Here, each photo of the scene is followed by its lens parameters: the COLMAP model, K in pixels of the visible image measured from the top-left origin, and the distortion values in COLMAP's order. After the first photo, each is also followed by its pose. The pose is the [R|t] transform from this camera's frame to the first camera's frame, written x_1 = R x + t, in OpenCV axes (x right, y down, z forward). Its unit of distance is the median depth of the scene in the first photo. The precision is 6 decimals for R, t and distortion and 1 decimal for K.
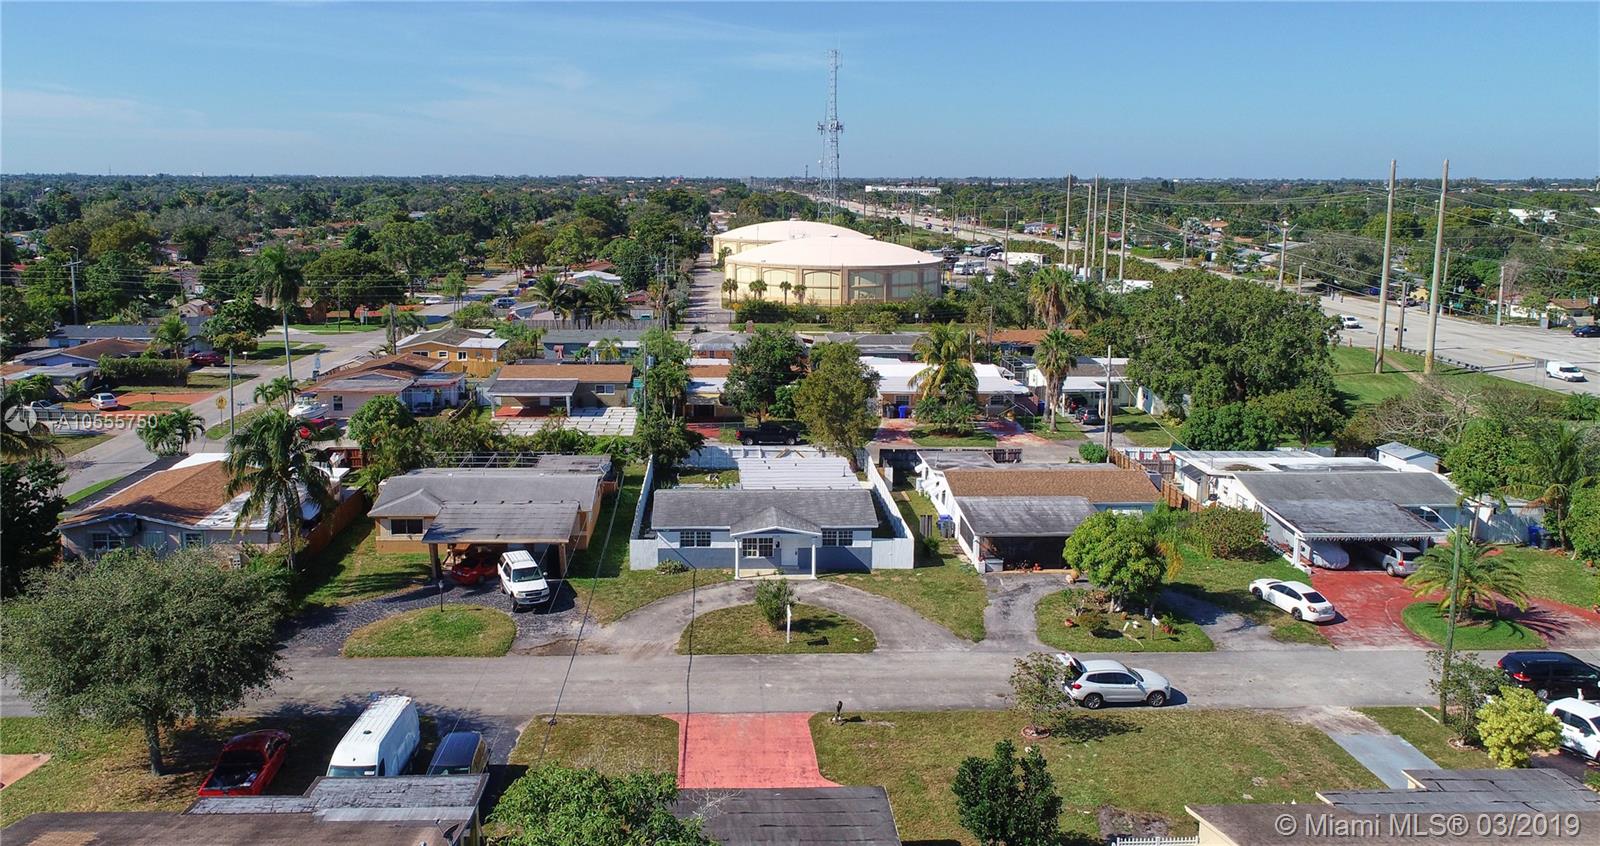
lens RADIAL K [[1232.5, 0, 753.5], [0, 1232.5, 351.7], [0, 0, 1]] dist [0.009504, 0.001468]
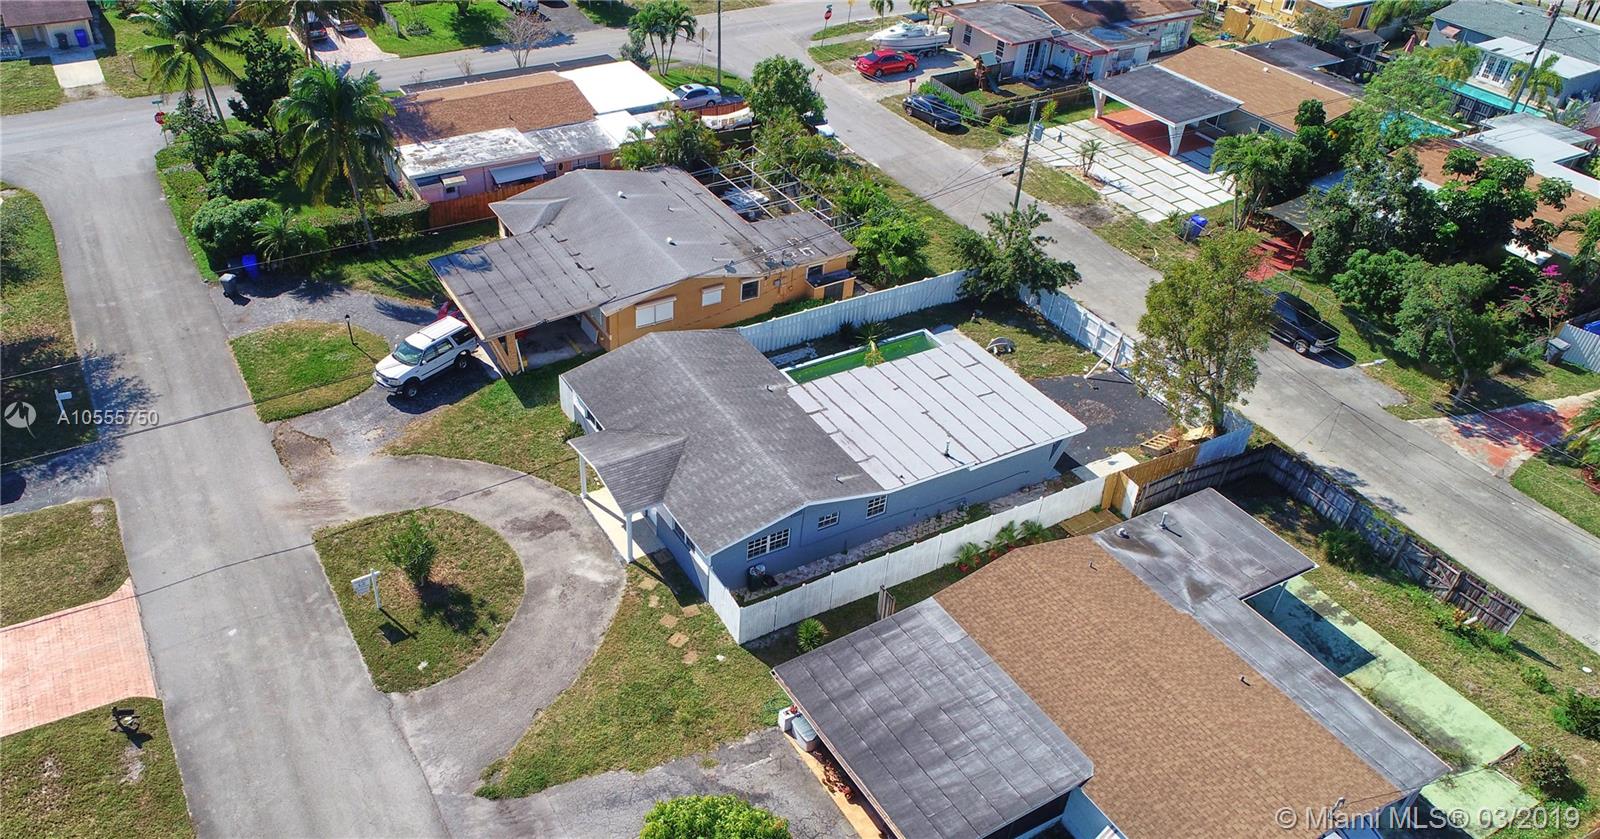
lens RADIAL K [[1250.1, 0, 720.4], [0, 1250.1, 420.0], [0, 0, 1]] dist [0.000322, -0.000505]
pose [[0.452704, 0.525244, -0.720540, 0.532701], [-0.149171, 0.841312, 0.519560, -0.248495], [0.879094, -0.127723, 0.459216, 0.745345]]
